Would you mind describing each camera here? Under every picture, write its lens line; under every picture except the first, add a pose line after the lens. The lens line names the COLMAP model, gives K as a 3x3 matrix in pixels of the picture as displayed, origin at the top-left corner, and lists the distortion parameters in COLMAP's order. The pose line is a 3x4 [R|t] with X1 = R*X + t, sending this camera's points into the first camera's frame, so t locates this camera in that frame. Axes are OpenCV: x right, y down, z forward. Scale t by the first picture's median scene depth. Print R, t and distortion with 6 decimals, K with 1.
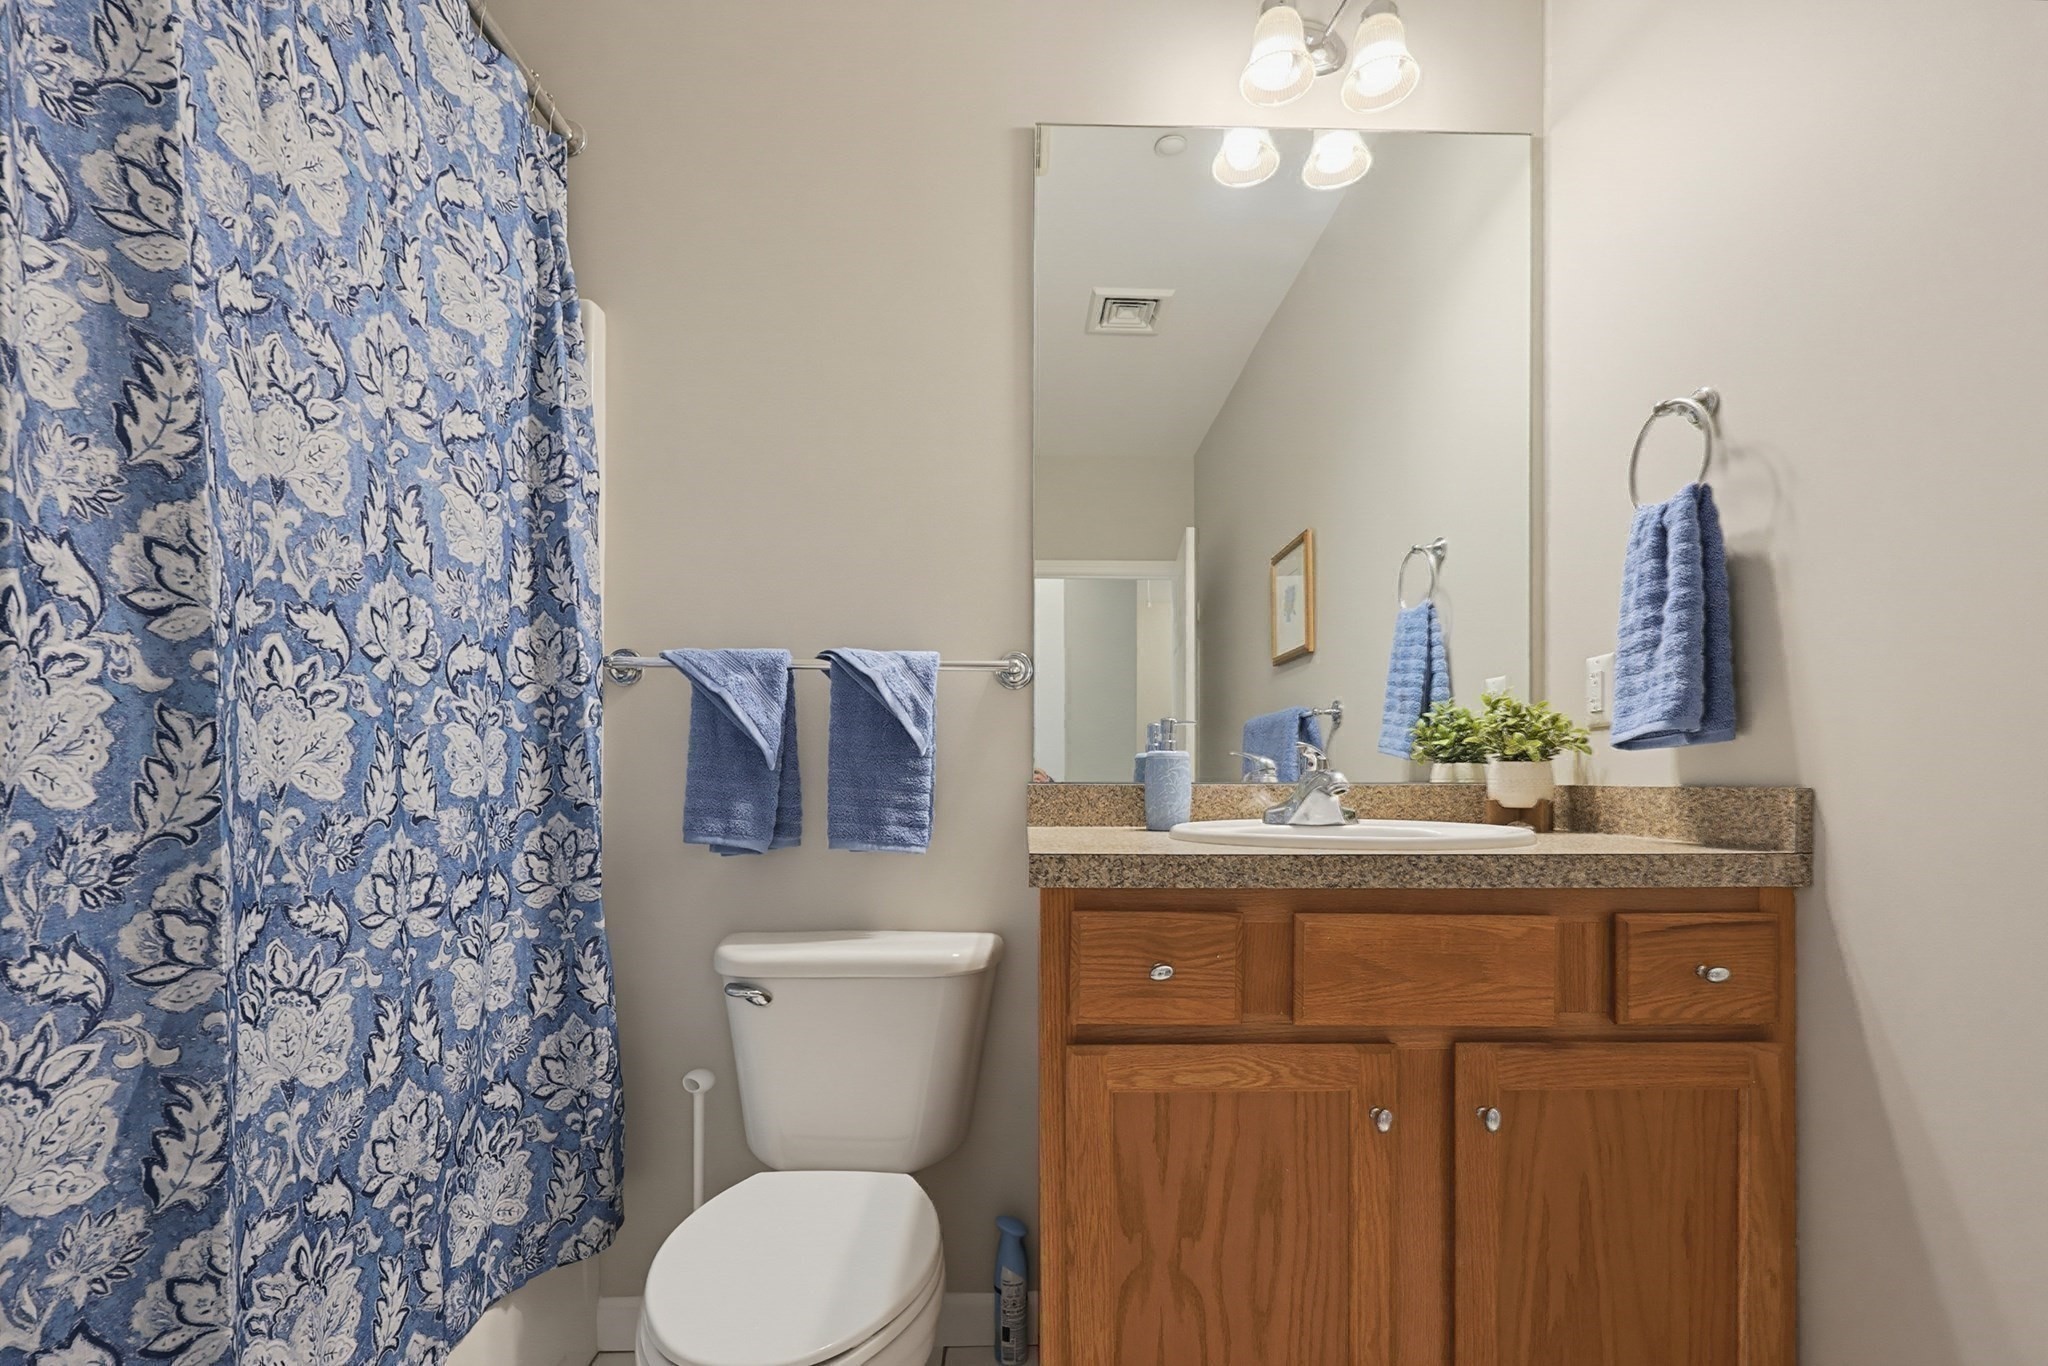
lens RADIAL K [[778.6, 0, 1023.9], [0, 778.6, 655.2], [0, 0, 1]] dist [-0.000308, -0.000033]
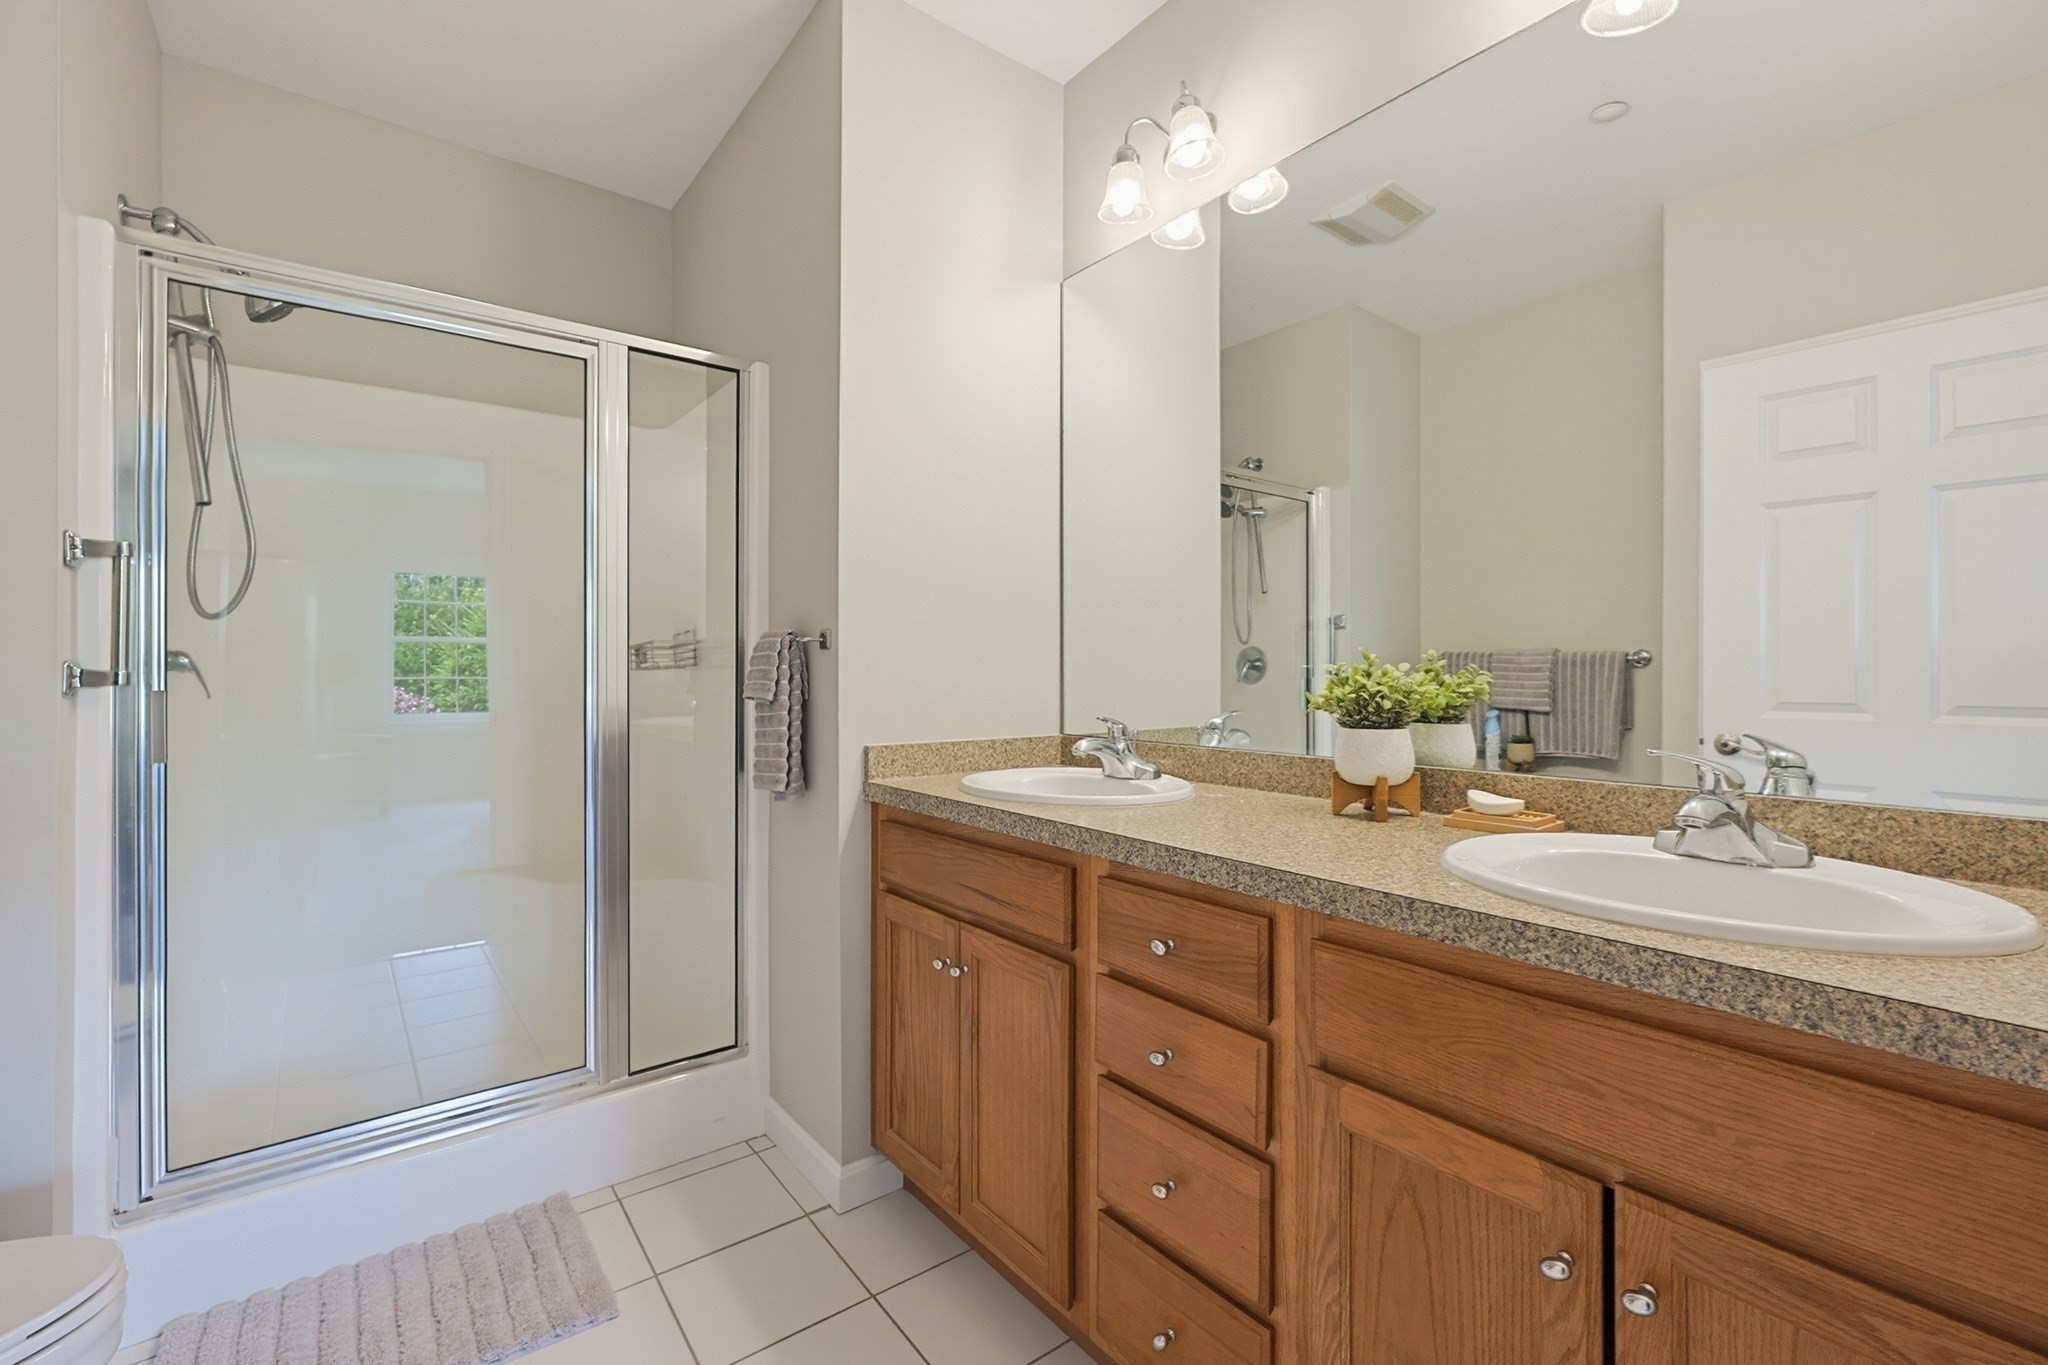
lens RADIAL K [[886.2, 0, 1043.3], [0, 886.2, 689.3], [0, 0, 1]] dist [0.003708, 0.000306]
pose [[0.607565, 0.011063, -0.794193, 0.935372], [-0.008892, 0.999935, 0.007126, 0.012775], [0.794220, 0.002733, 0.607624, 0.040235]]
